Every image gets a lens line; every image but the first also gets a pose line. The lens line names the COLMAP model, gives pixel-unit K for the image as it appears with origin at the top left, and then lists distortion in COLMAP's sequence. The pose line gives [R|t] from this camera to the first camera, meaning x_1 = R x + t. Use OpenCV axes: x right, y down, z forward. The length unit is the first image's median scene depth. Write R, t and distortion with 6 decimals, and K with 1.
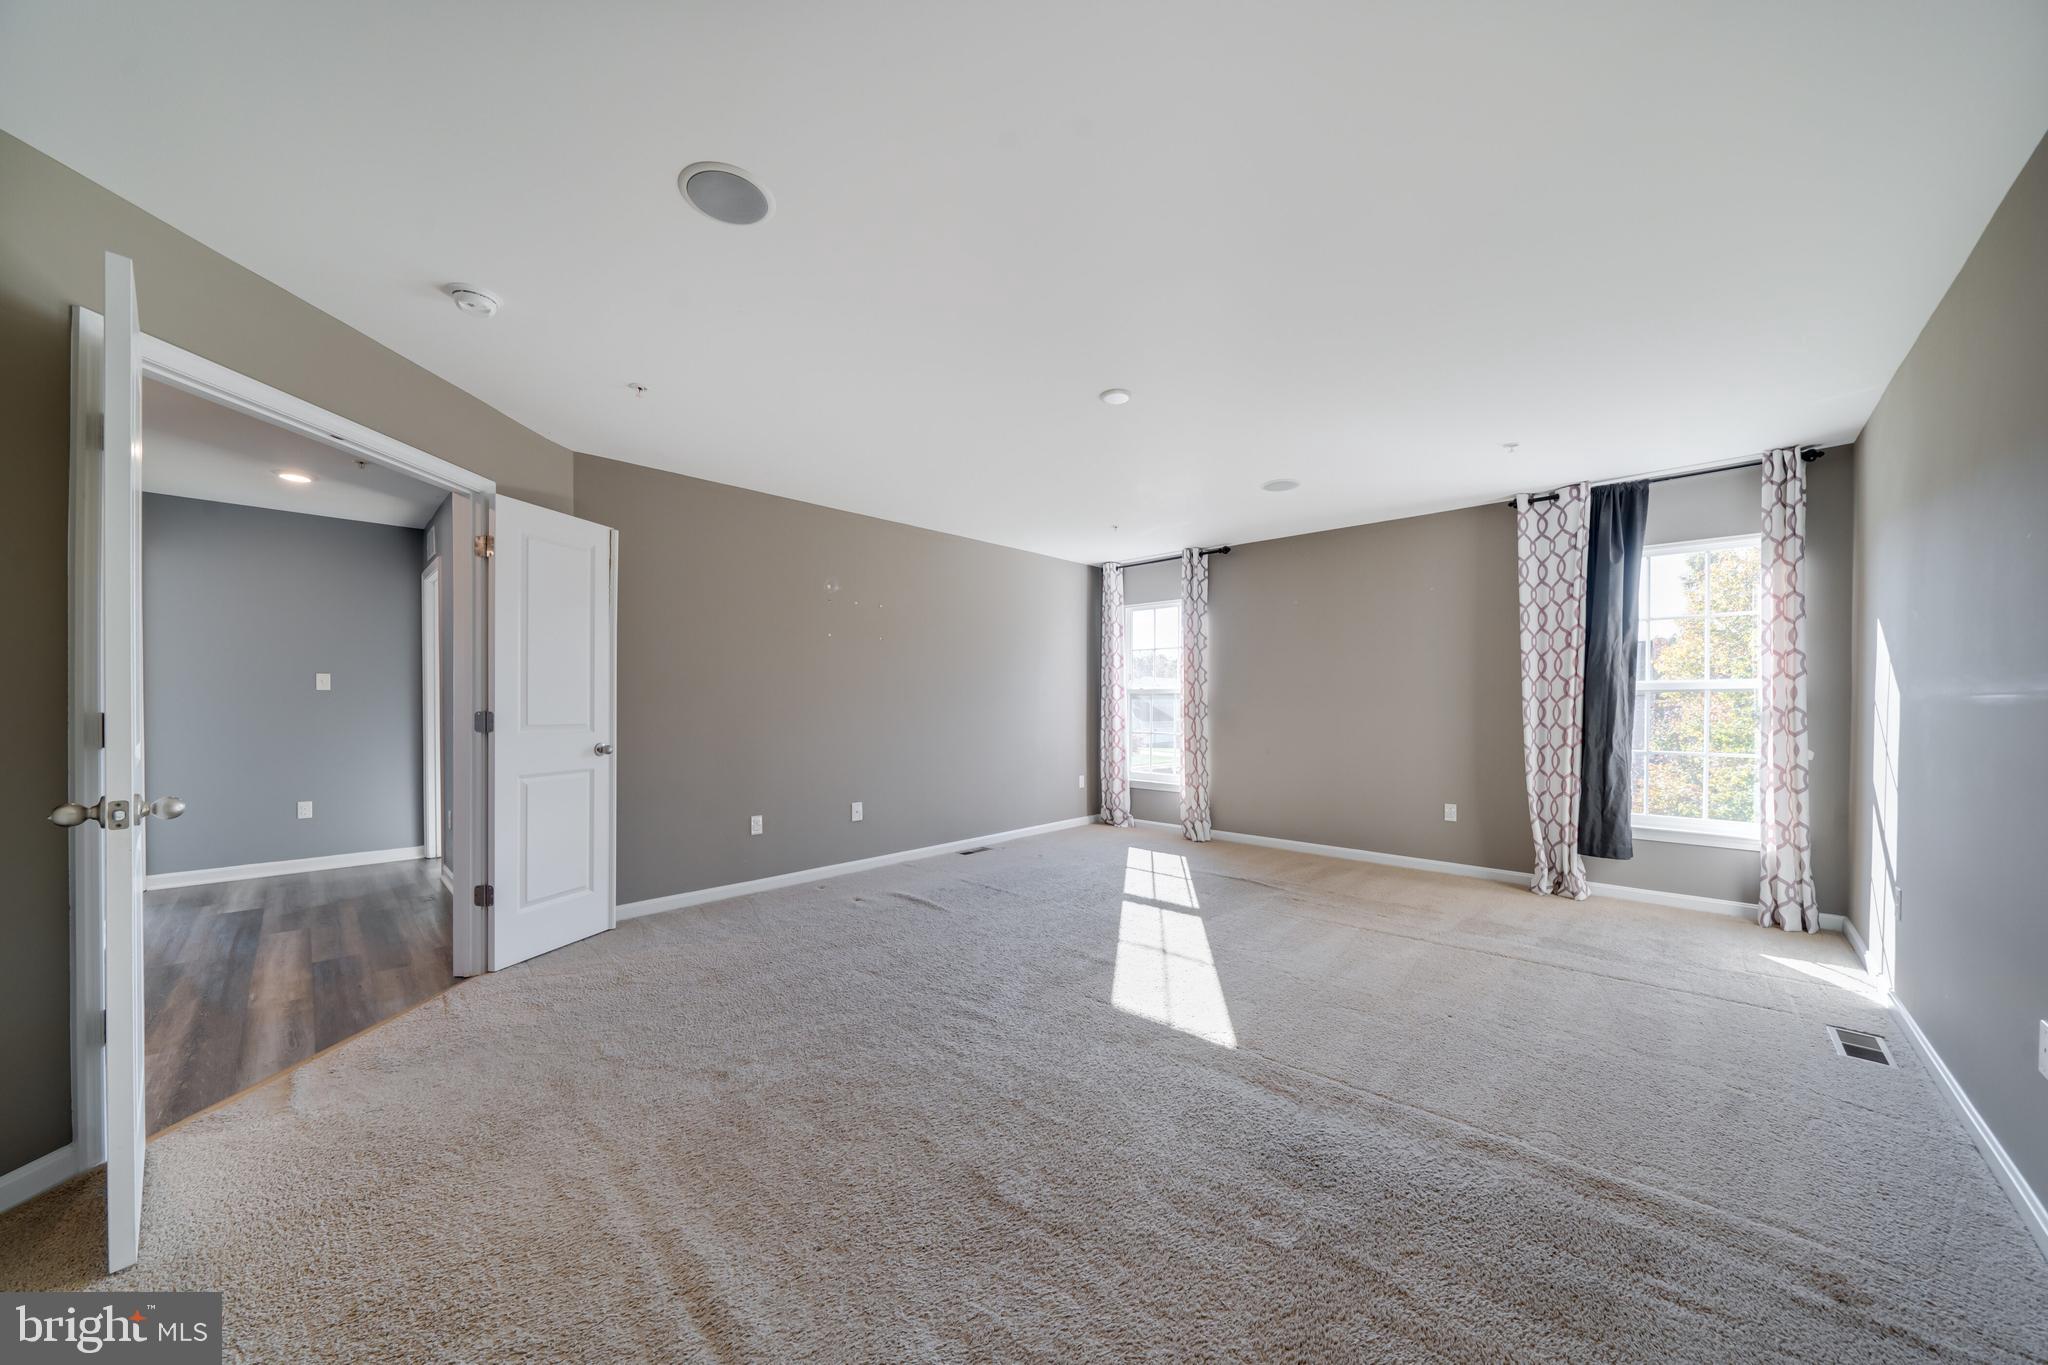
lens RADIAL K [[711.2, 0, 1038.4], [0, 711.2, 708.2], [0, 0, 1]] dist [-0.000134, -0.000006]
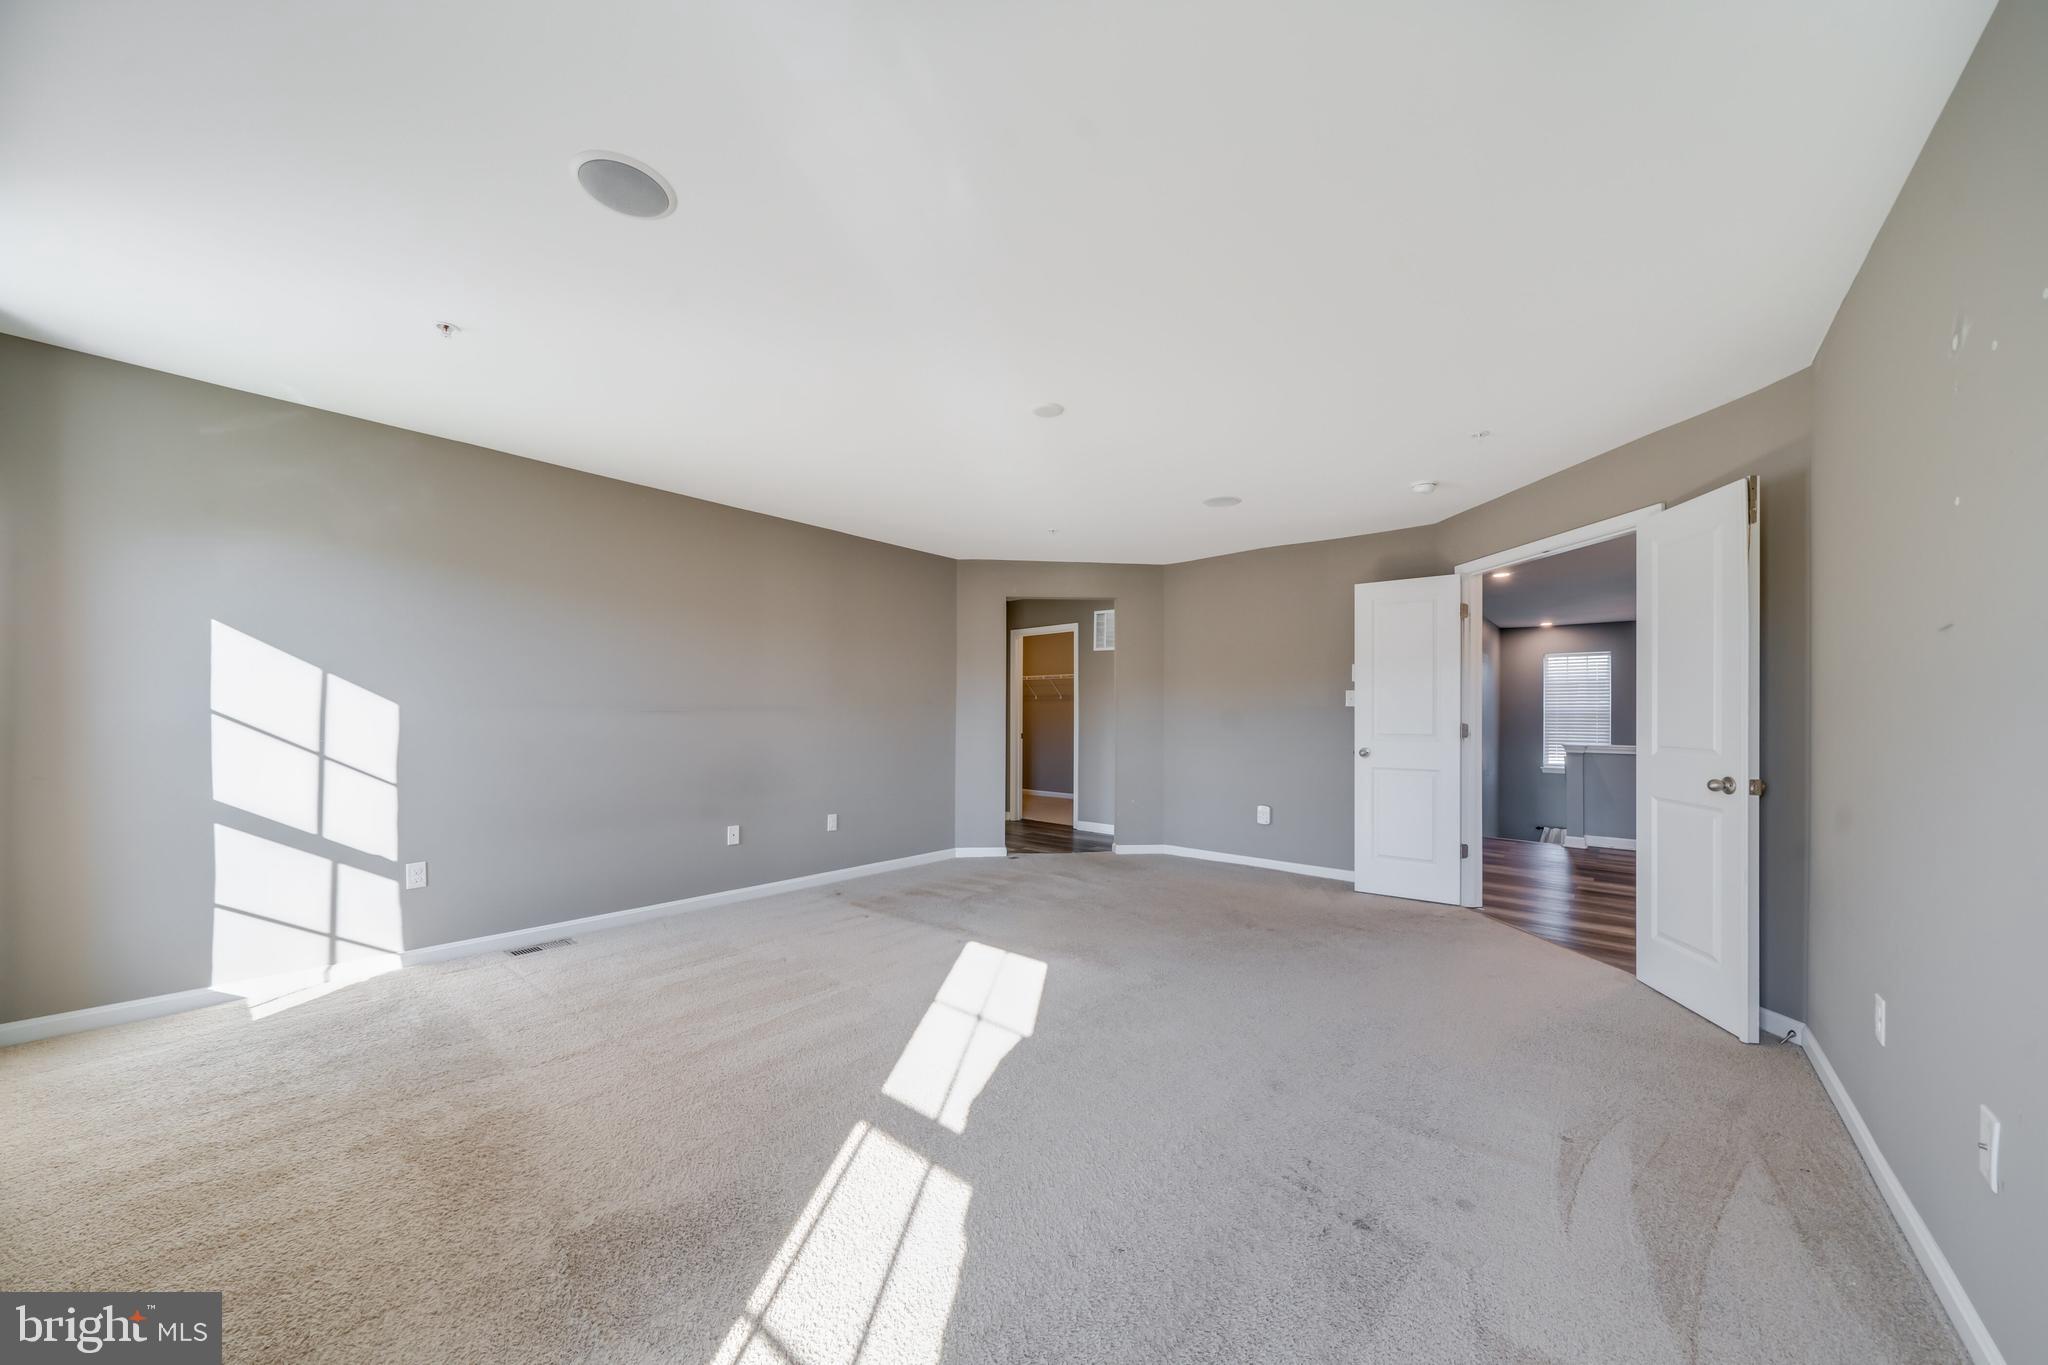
lens RADIAL K [[711.2, 0, 1038.4], [0, 711.2, 708.2], [0, 0, 1]] dist [-0.000134, -0.000006]
pose [[-0.998473, -0.004815, -0.055038, 0.123395], [-0.004910, 0.999987, 0.001576, -0.015933], [0.055029, 0.001844, -0.998483, 1.454710]]
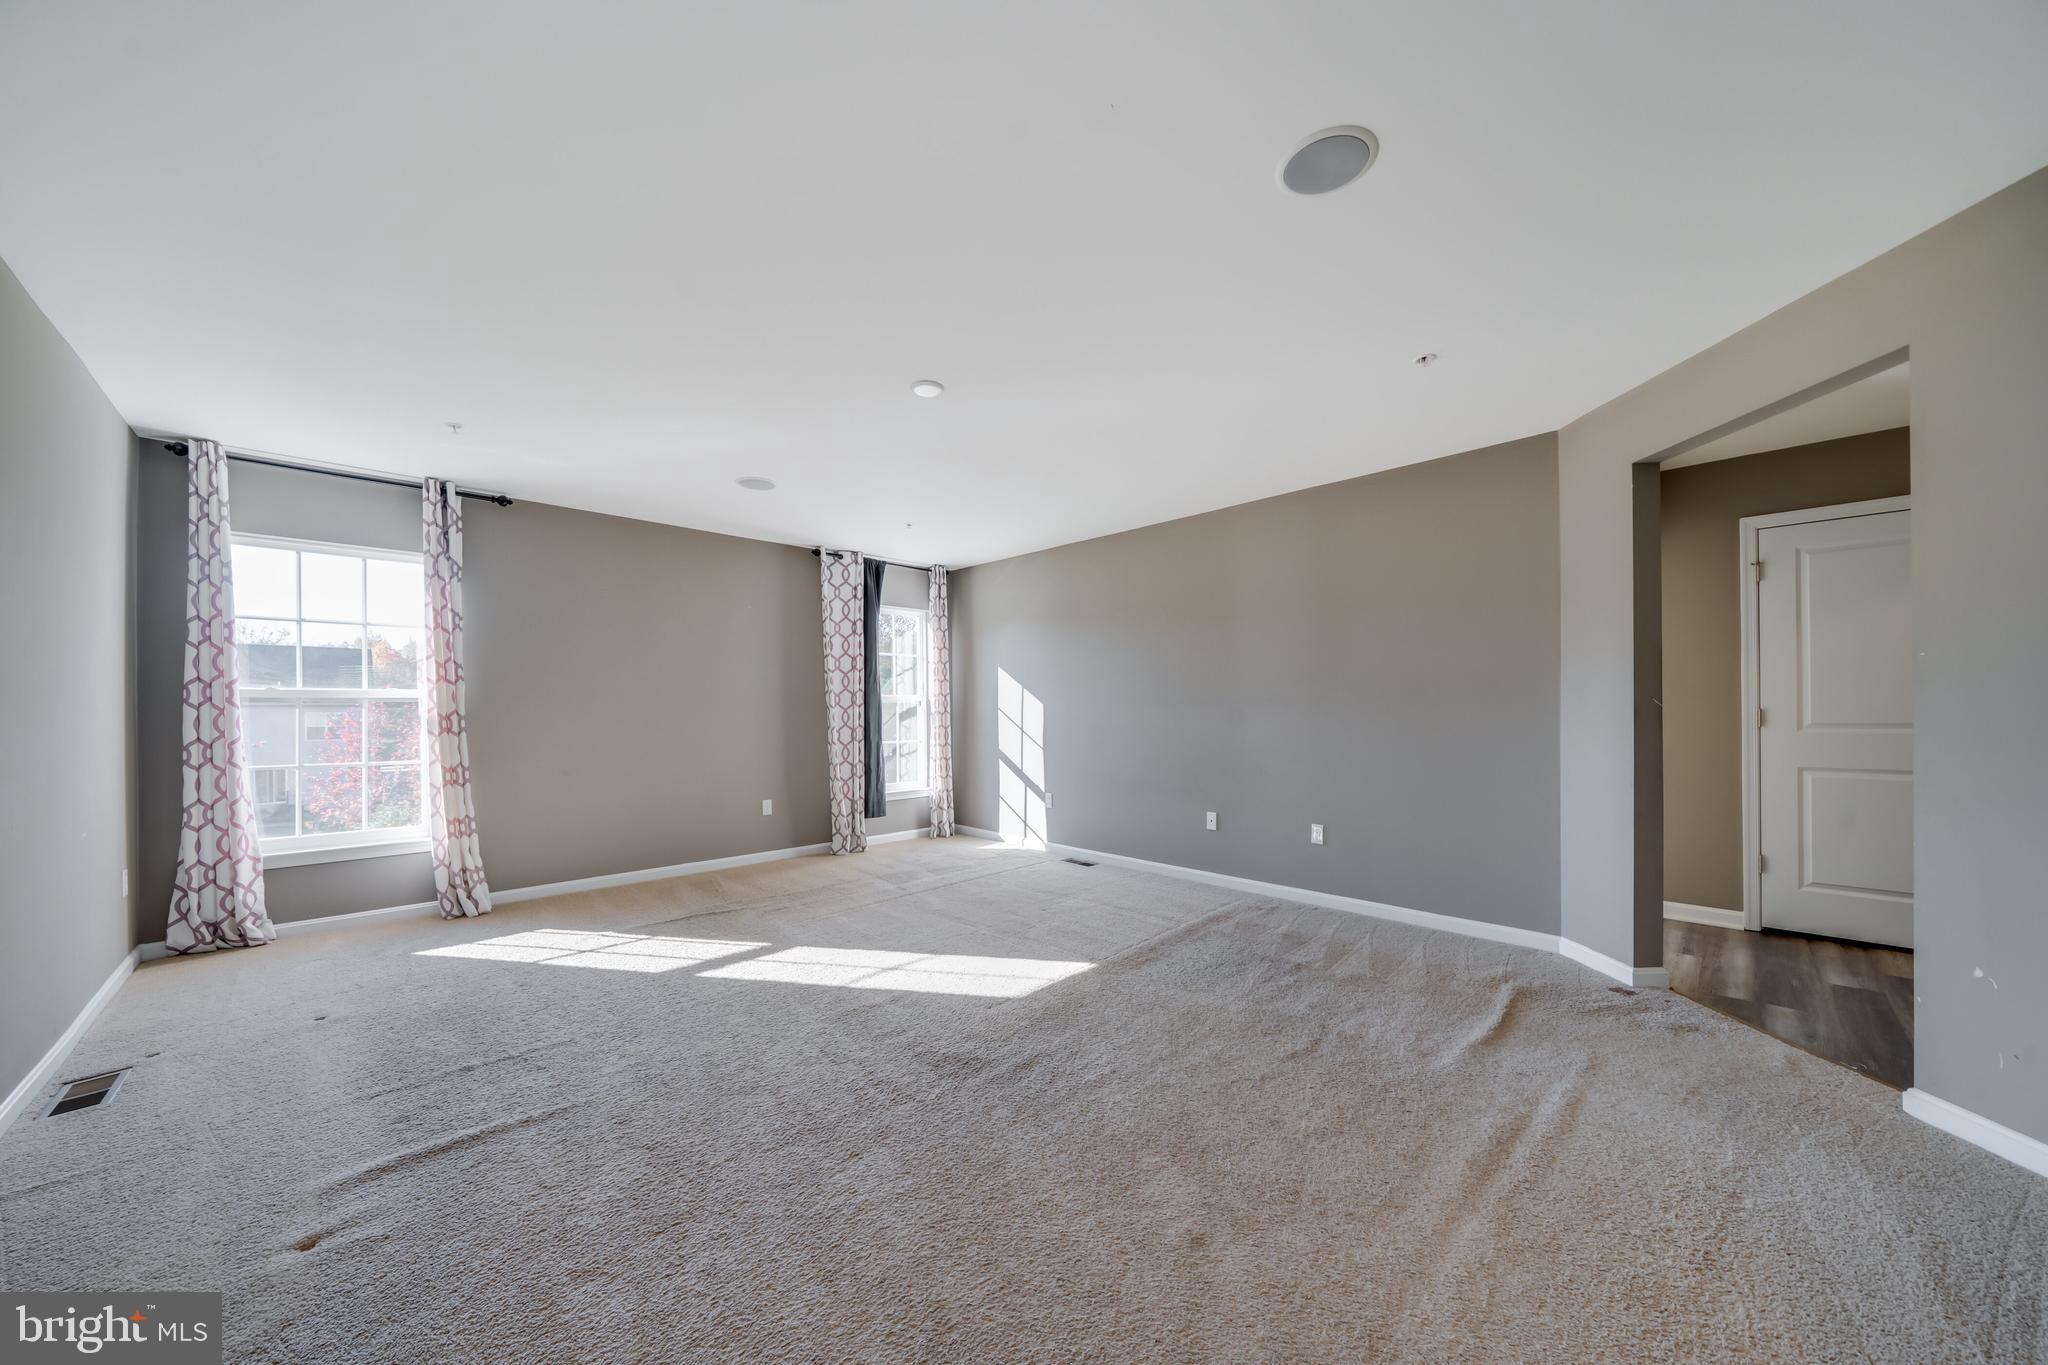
lens RADIAL K [[711.2, 0, 1038.4], [0, 711.2, 708.2], [0, 0, 1]] dist [-0.000134, -0.000006]
pose [[0.029850, 0.000263, 0.999554, -0.619227], [0.013590, 0.999907, -0.000669, -0.005071], [-0.999462, 0.013604, 0.029844, 0.609762]]
